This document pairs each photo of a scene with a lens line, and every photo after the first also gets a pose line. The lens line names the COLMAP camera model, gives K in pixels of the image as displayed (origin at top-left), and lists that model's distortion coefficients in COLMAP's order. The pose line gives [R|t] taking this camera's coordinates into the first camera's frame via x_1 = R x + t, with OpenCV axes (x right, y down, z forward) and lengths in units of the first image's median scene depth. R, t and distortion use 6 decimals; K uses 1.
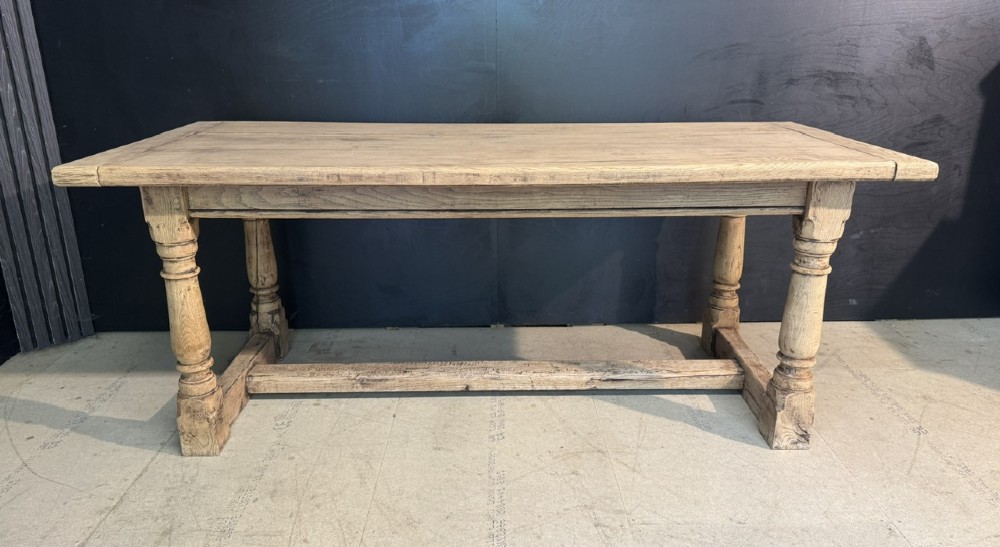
lens RADIAL K [[720.0, 0, 508.5], [0, 720.0, 289.6], [0, 0, 1]] dist [0.046851, -0.036351]
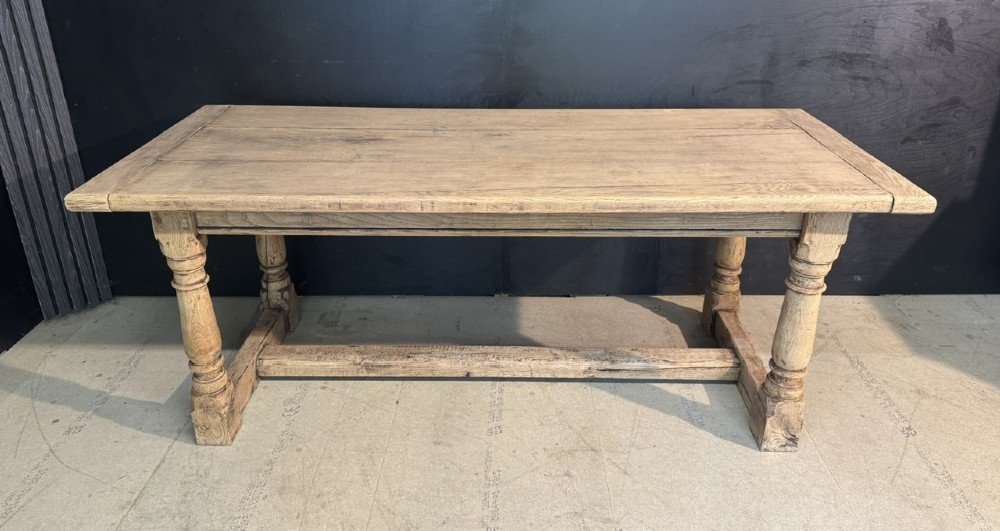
lens RADIAL K [[725.5, 0, 503.1], [0, 725.5, 245.3], [0, 0, 1]] dist [0.050797, -0.043740]
pose [[0.999407, 0.015914, -0.030520, 0.021732], [-0.013058, 0.995710, 0.091607, -0.145285], [0.031847, -0.091155, 0.995327, -0.019155]]
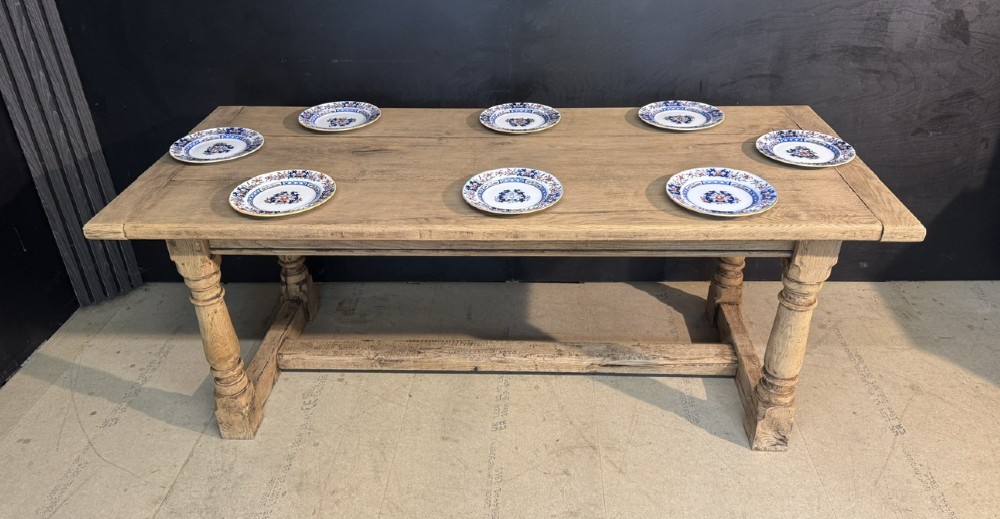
lens RADIAL K [[716.7, 0, 510.2], [0, 716.7, 247.1], [0, 0, 1]] dist [0.049264, -0.043900]
pose [[0.997721, 0.017906, -0.065056, 0.061298], [-0.005204, 0.981694, 0.190396, -0.251304], [0.067274, -0.189623, 0.979549, -0.020213]]
